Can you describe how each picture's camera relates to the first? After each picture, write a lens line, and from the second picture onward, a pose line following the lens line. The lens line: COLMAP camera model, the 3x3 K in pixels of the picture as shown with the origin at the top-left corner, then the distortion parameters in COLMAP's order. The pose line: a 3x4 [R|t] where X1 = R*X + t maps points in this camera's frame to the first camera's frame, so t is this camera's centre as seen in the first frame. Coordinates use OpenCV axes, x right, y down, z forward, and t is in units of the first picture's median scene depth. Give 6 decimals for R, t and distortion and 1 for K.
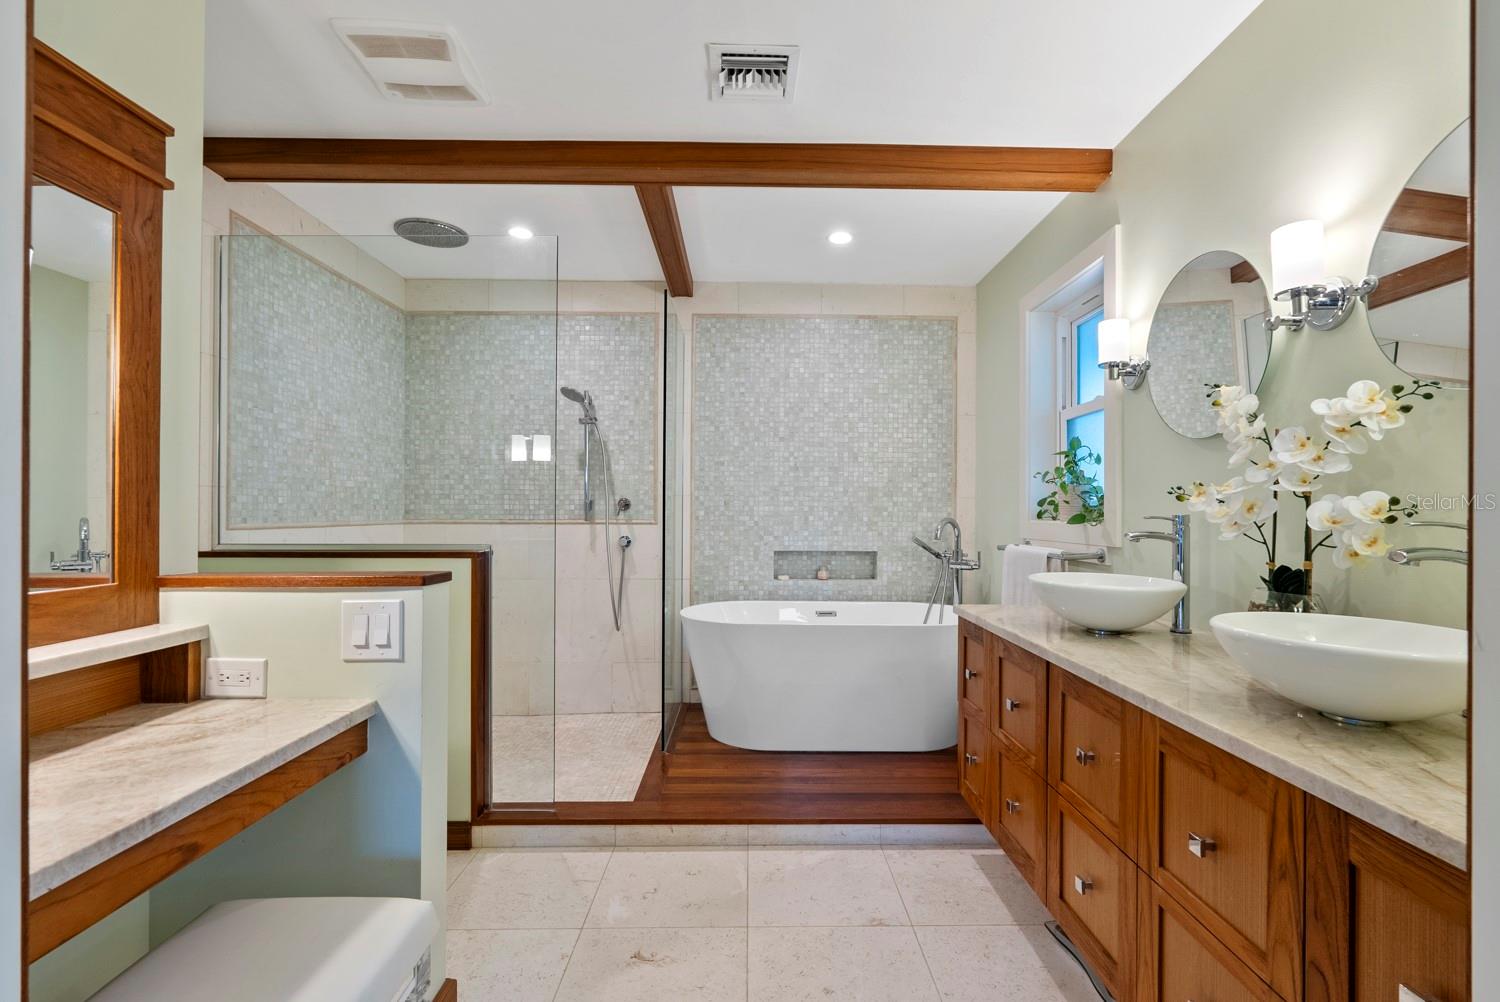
lens RADIAL K [[668.7, 0, 755.5], [0, 668.7, 505.7], [0, 0, 1]] dist [-0.000814, -0.000095]
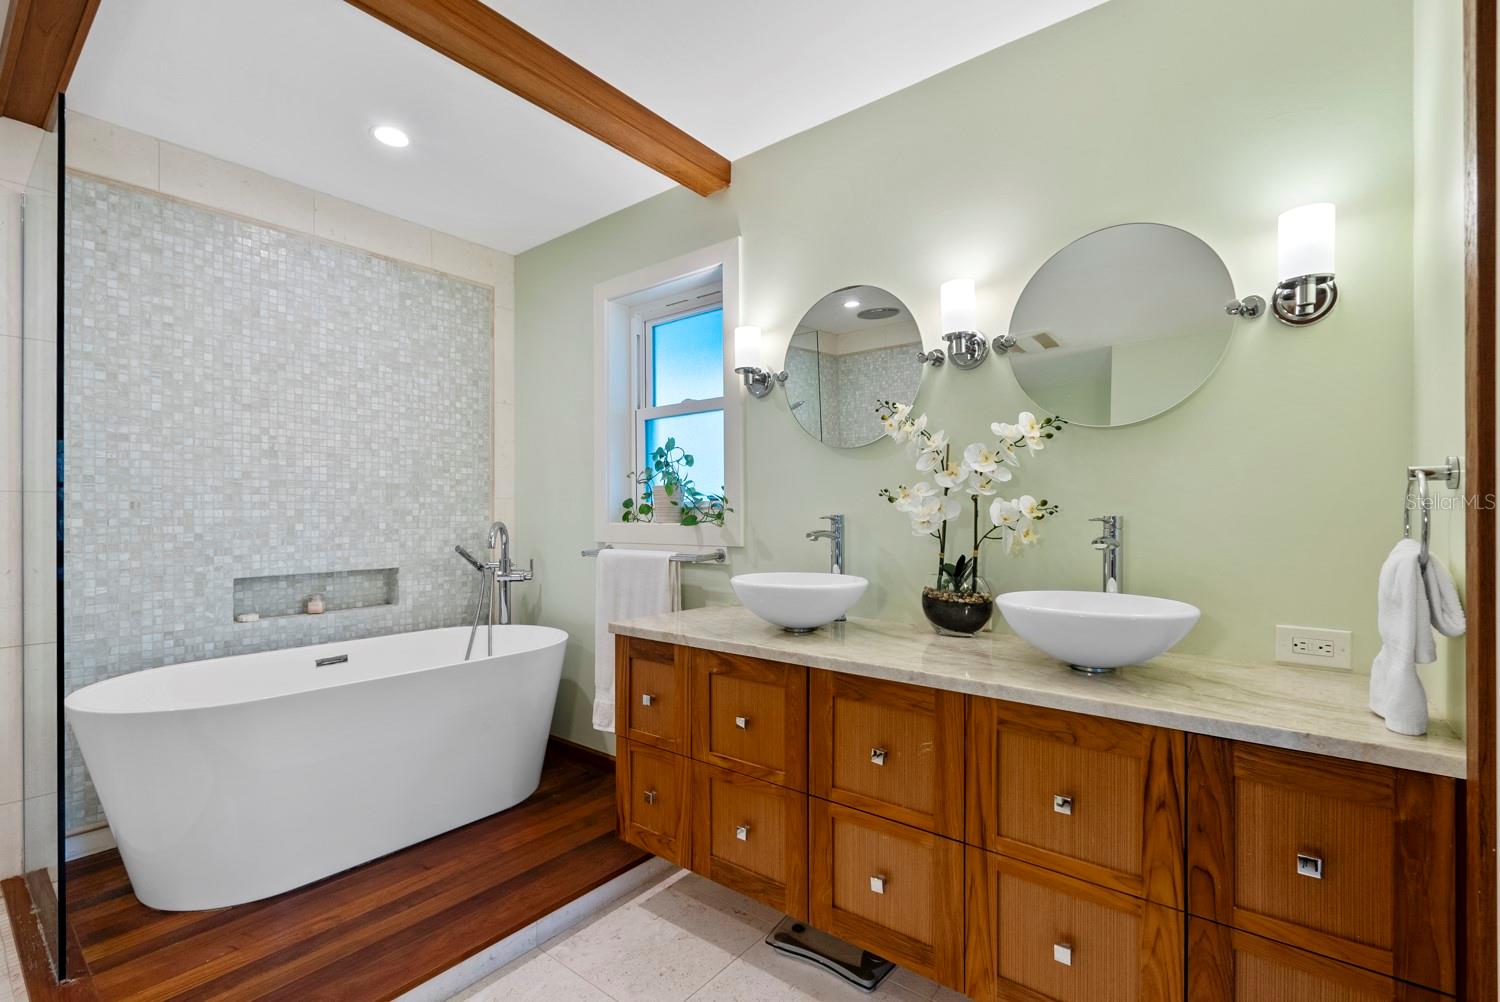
lens RADIAL K [[674.5, 0, 755.2], [0, 674.5, 511.2], [0, 0, 1]] dist [0.001003, 0.000127]
pose [[0.632139, -0.007683, 0.774817, -0.159114], [0.003562, 0.999969, 0.007009, -0.000476], [-0.774847, -0.001671, 0.632147, 0.195271]]
